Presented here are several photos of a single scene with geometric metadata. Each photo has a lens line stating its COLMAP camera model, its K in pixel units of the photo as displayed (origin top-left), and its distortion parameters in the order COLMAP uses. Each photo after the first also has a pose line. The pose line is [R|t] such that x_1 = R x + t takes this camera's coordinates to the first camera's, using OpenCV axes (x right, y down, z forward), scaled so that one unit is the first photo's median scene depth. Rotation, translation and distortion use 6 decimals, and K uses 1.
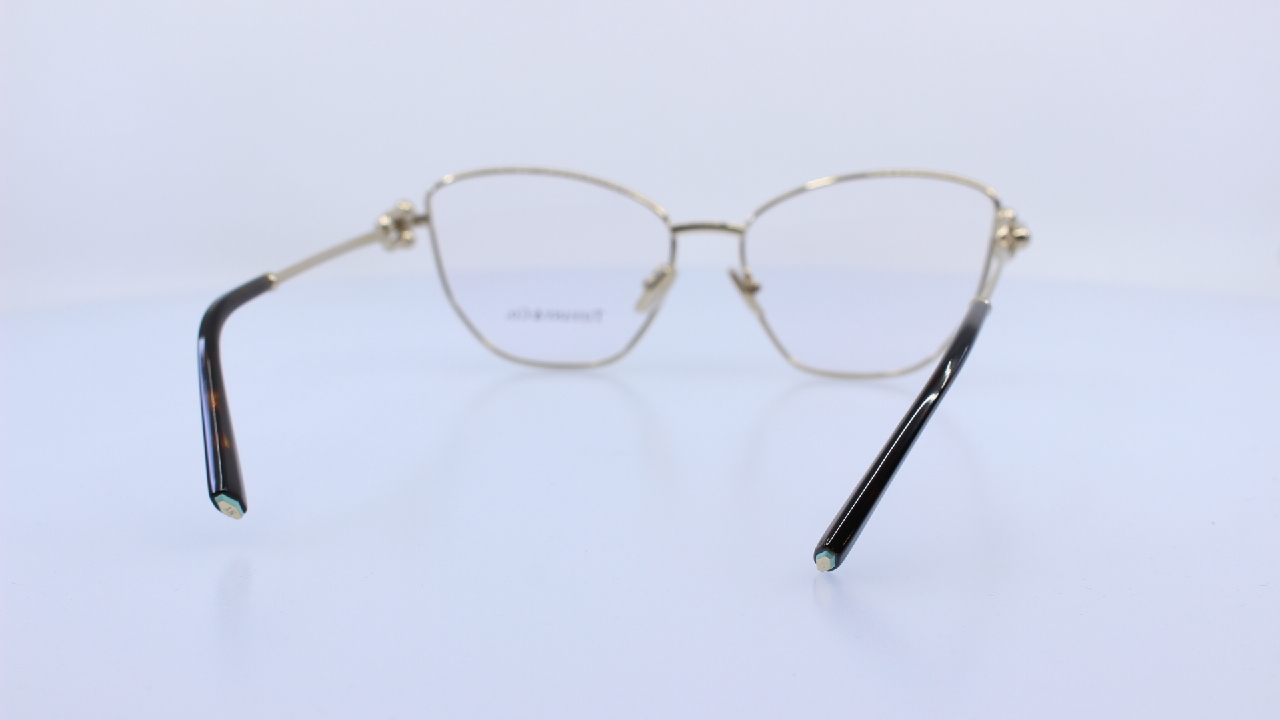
lens RADIAL K [[1674.4, 0, 640.0], [0, 1674.4, 360.0], [0, 0, 1]] dist [0.017568, 0.010811]
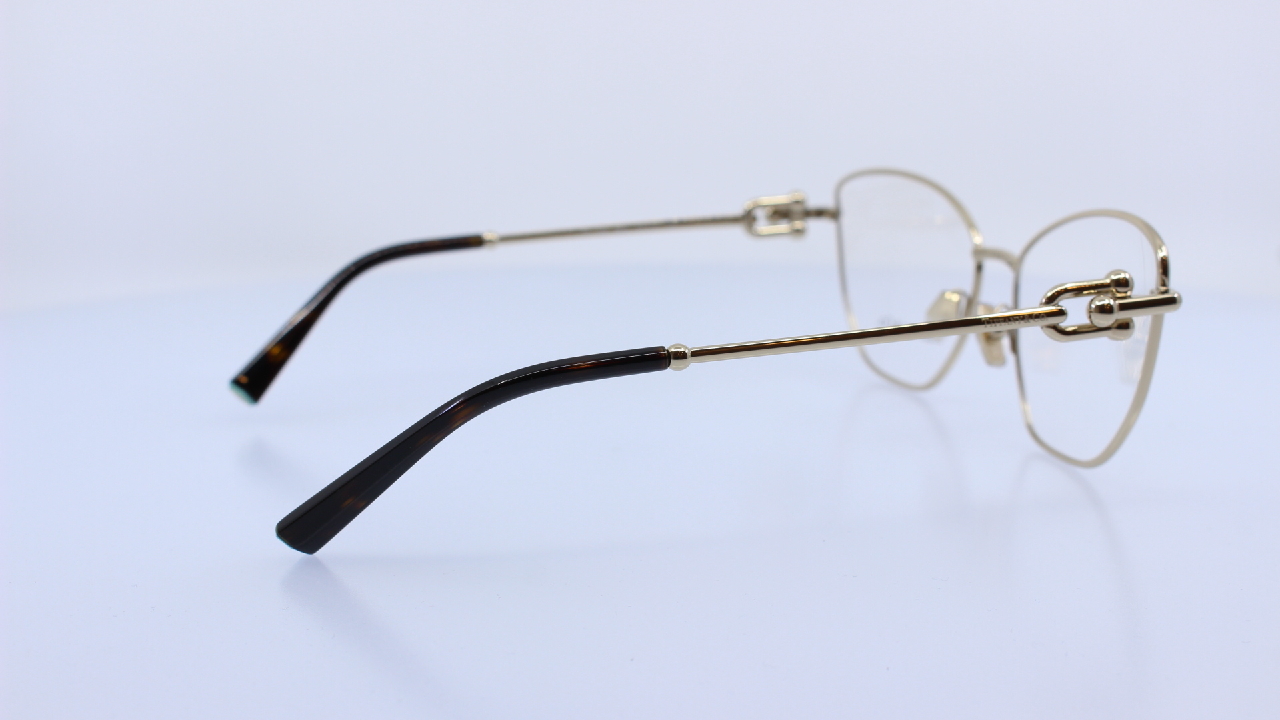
lens RADIAL K [[1684.7, 0, 640.0], [0, 1684.7, 360.0], [0, 0, 1]] dist [-0.108739, -0.003381]
pose [[0.498364, 0.175567, -0.849005, 0.687317], [-0.160783, 0.981010, 0.108485, -0.089003], [0.851928, 0.082440, 0.517128, 0.396991]]
